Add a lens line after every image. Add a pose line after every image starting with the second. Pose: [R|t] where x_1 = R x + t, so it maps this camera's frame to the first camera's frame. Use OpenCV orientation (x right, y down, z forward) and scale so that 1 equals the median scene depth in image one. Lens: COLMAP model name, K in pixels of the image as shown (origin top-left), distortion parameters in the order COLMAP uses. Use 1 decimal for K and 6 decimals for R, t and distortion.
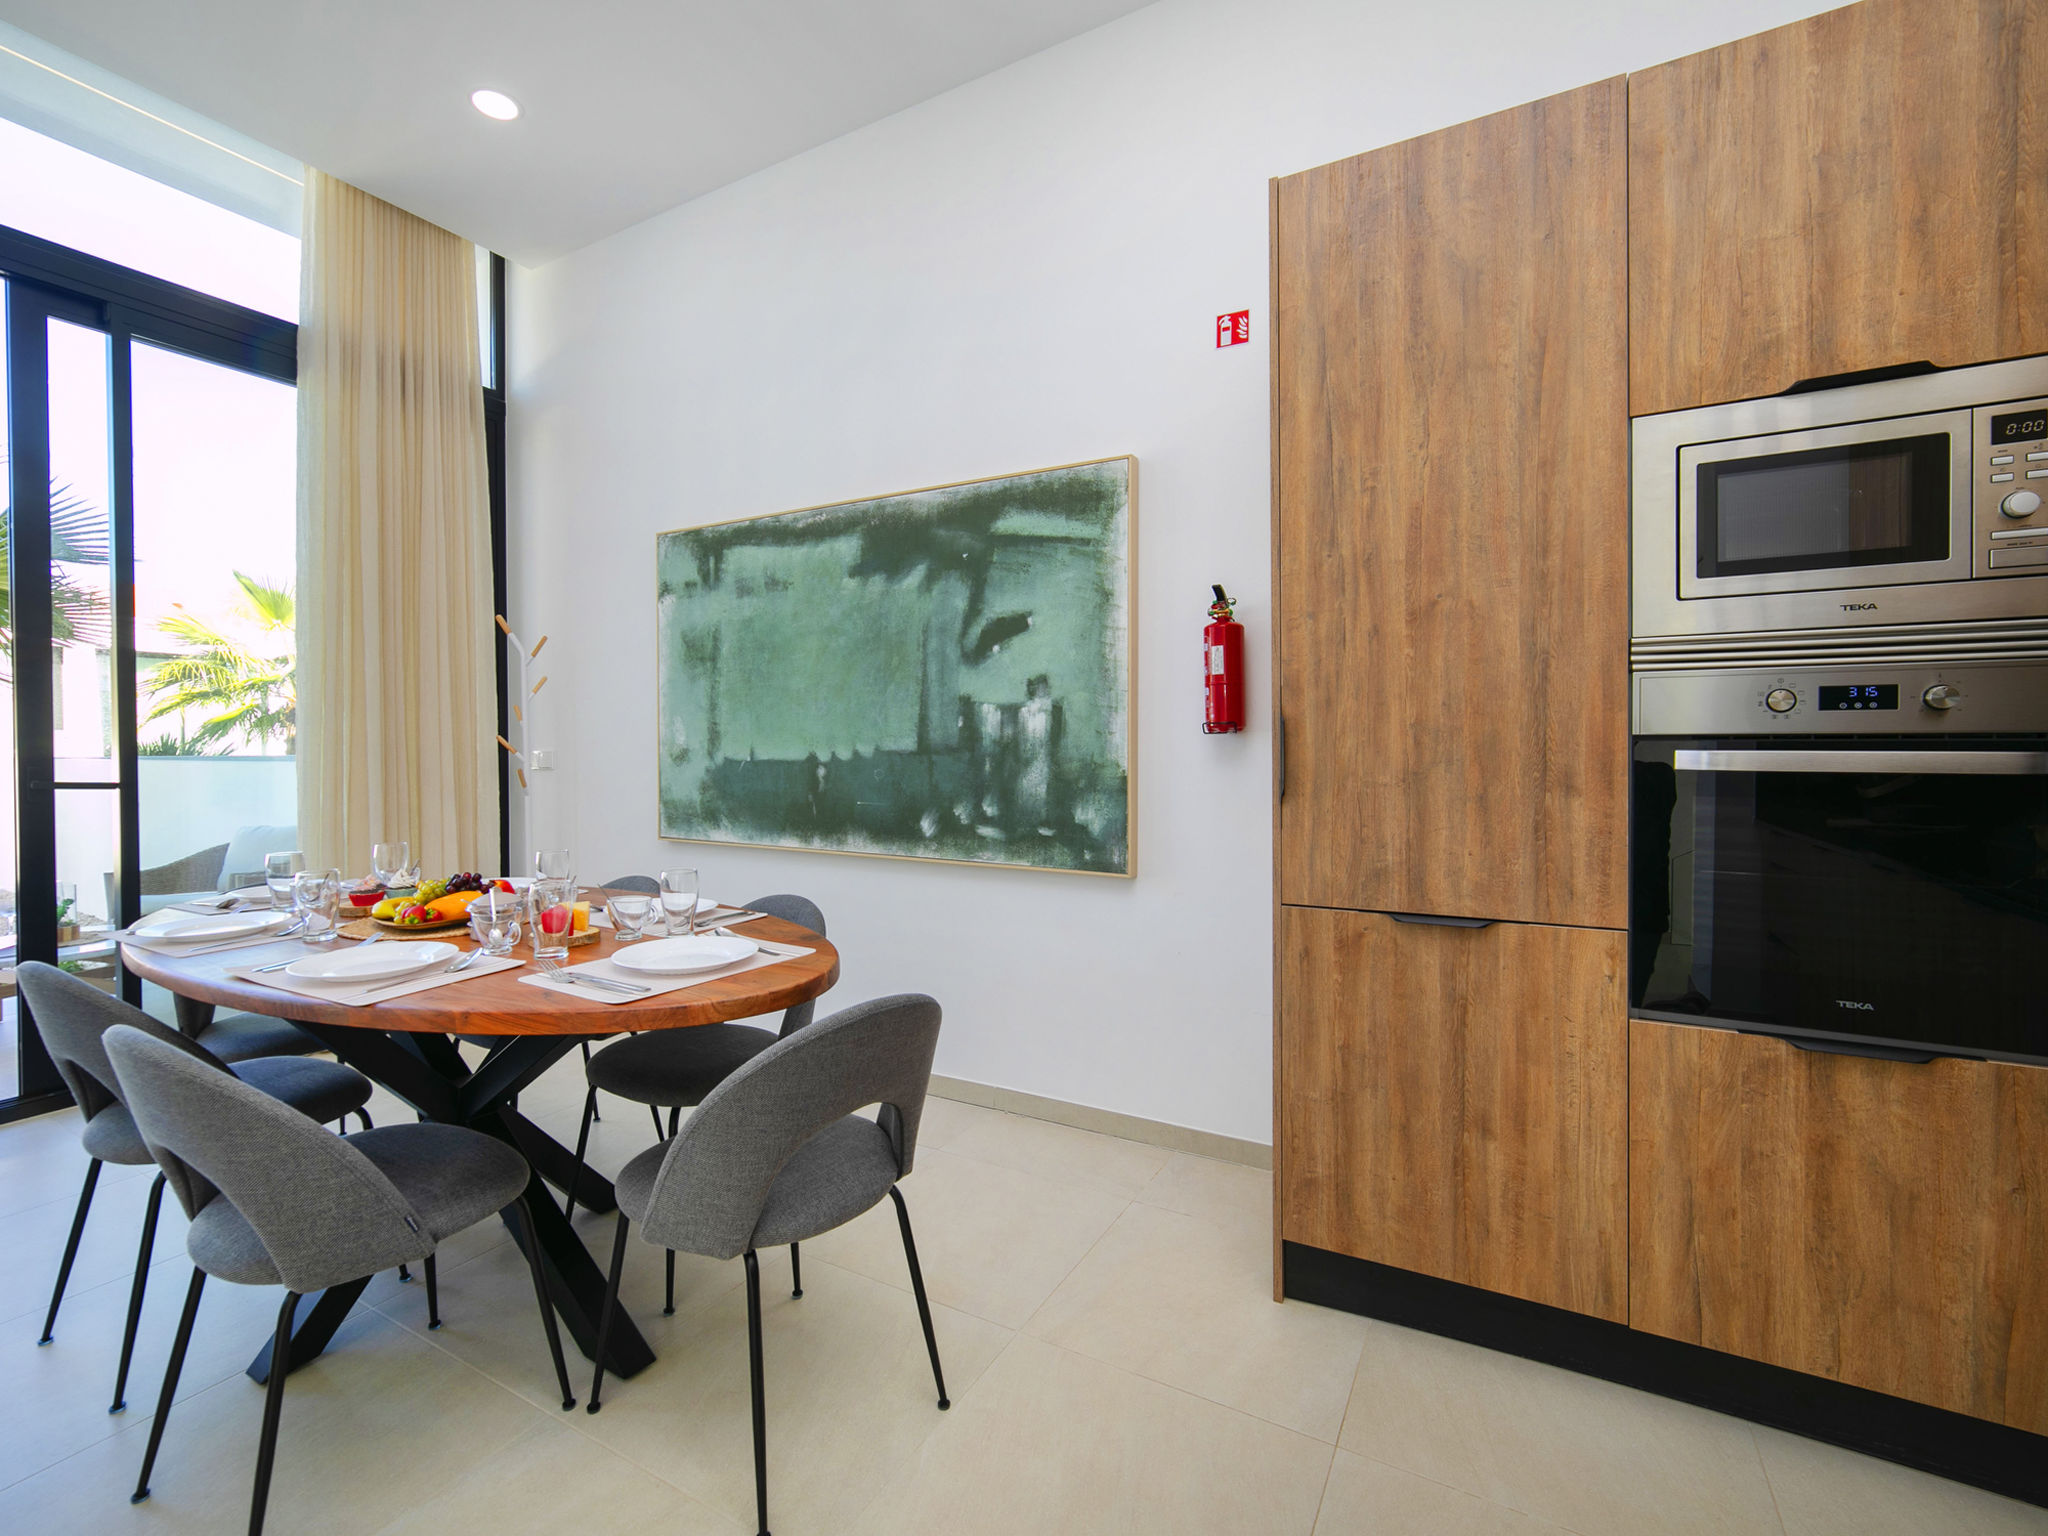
lens RADIAL K [[910.0, 0, 1027.6], [0, 910.0, 757.6], [0, 0, 1]] dist [-0.011658, 0.005861]
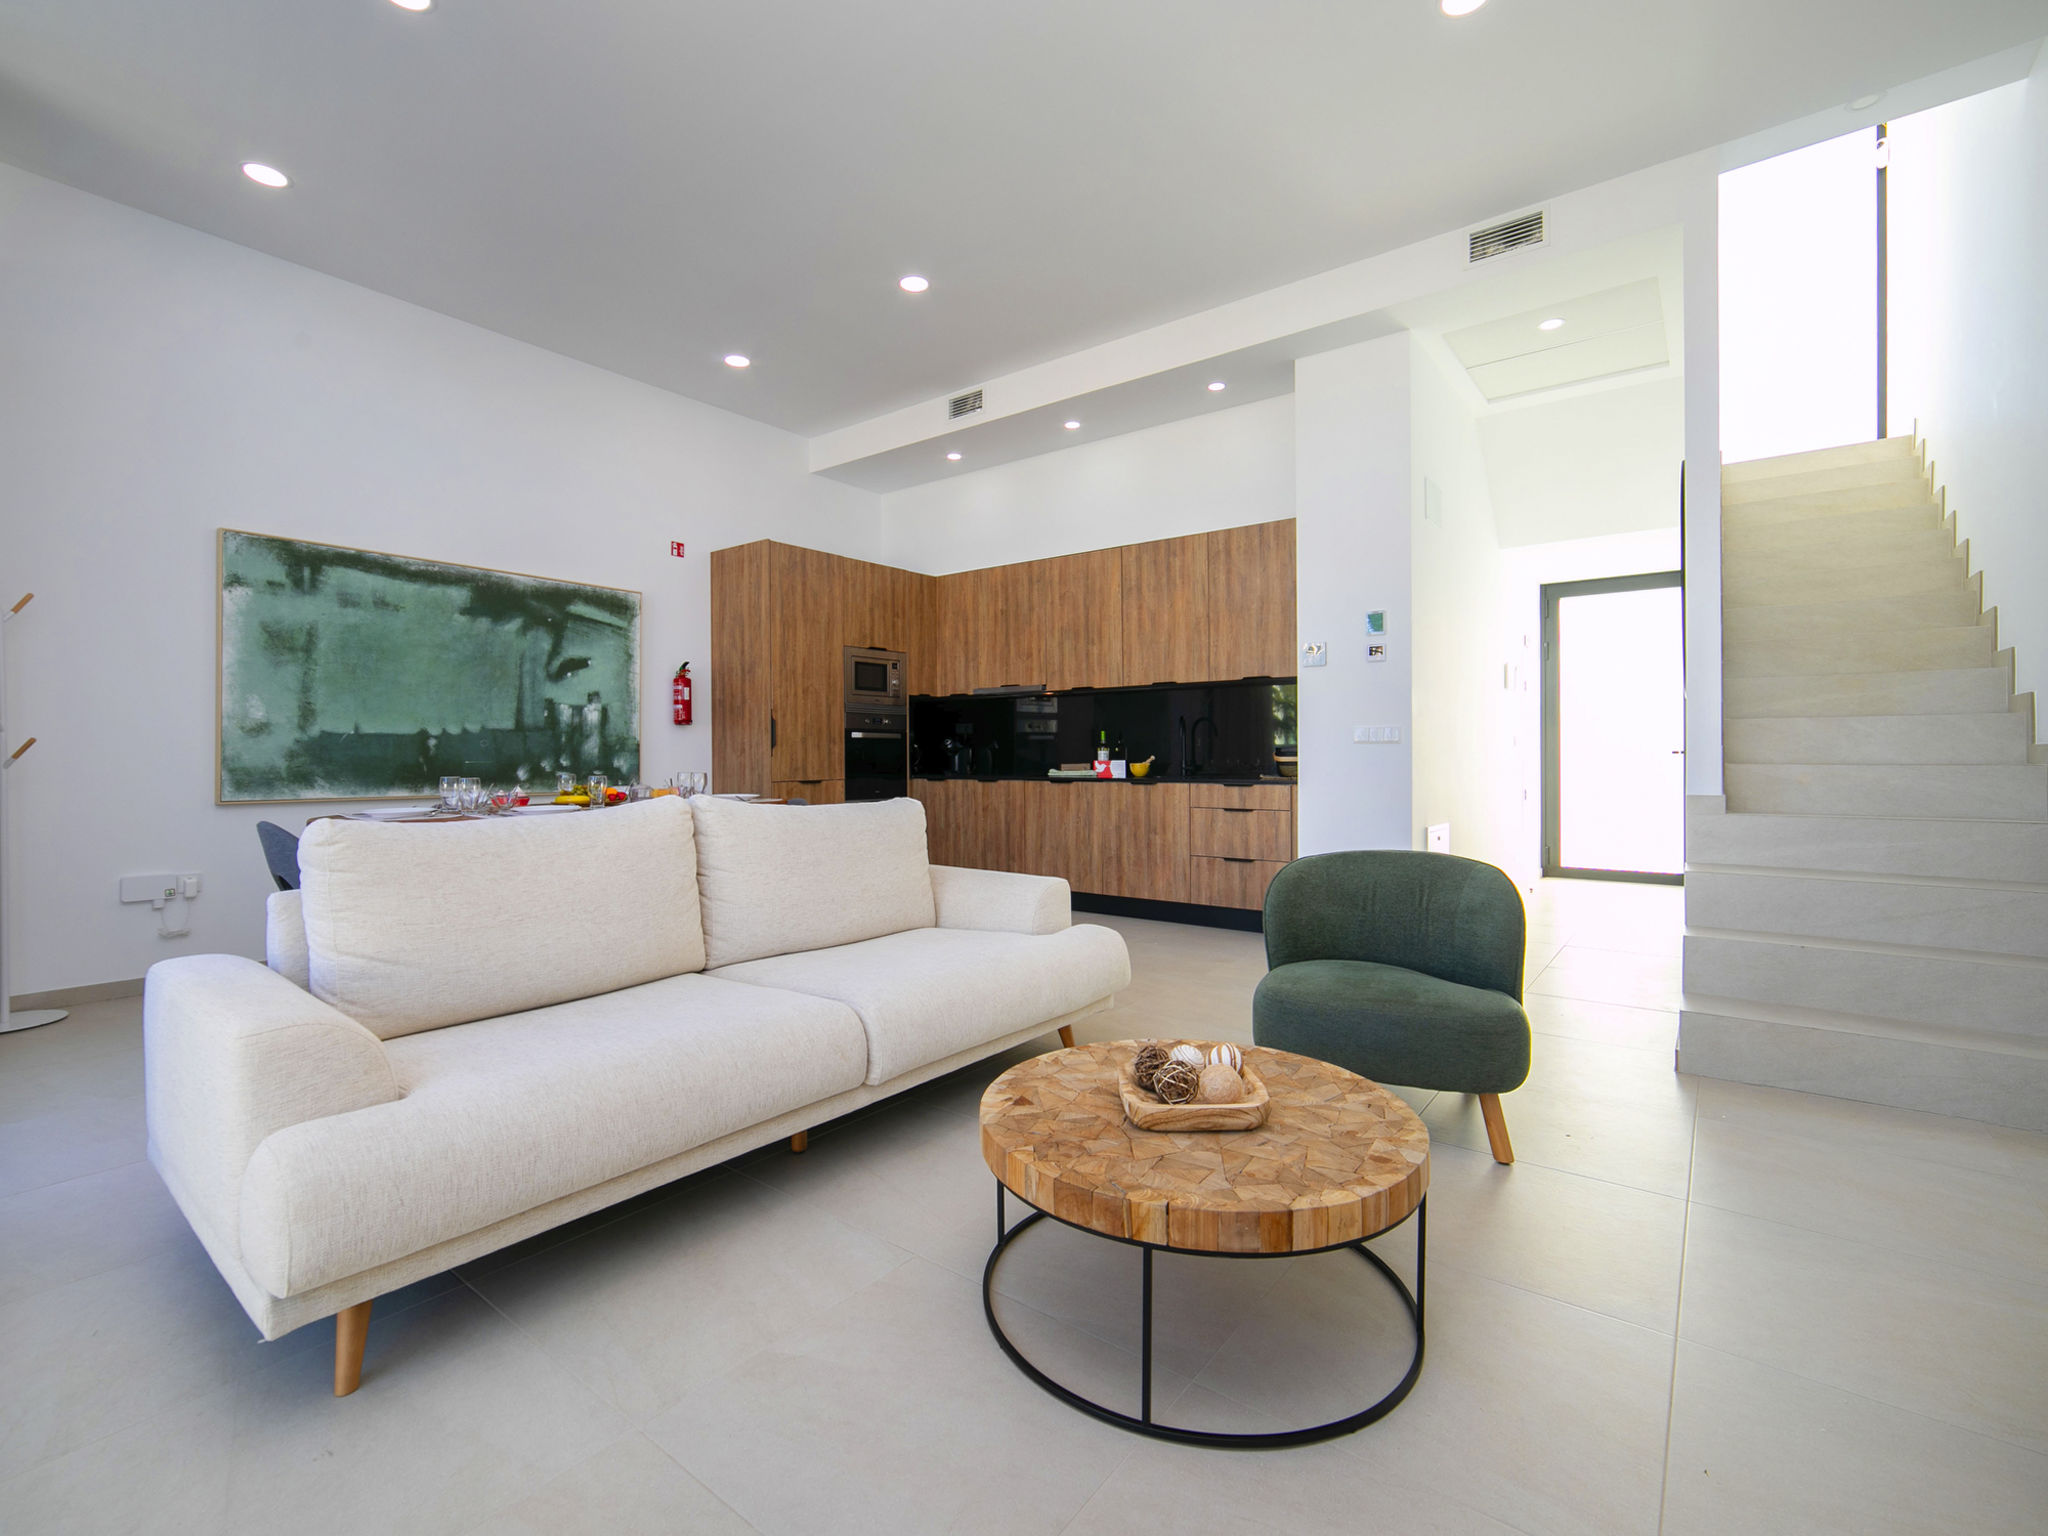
lens RADIAL K [[910.0, 0, 1012.5], [0, 910.0, 751.2], [0, 0, 1]] dist [-0.011658, 0.005861]
pose [[0.148281, 0.006502, 0.988924, -2.833085], [0.017234, 0.999810, -0.009158, 0.110988], [-0.988795, 0.018401, 0.148140, -0.250976]]
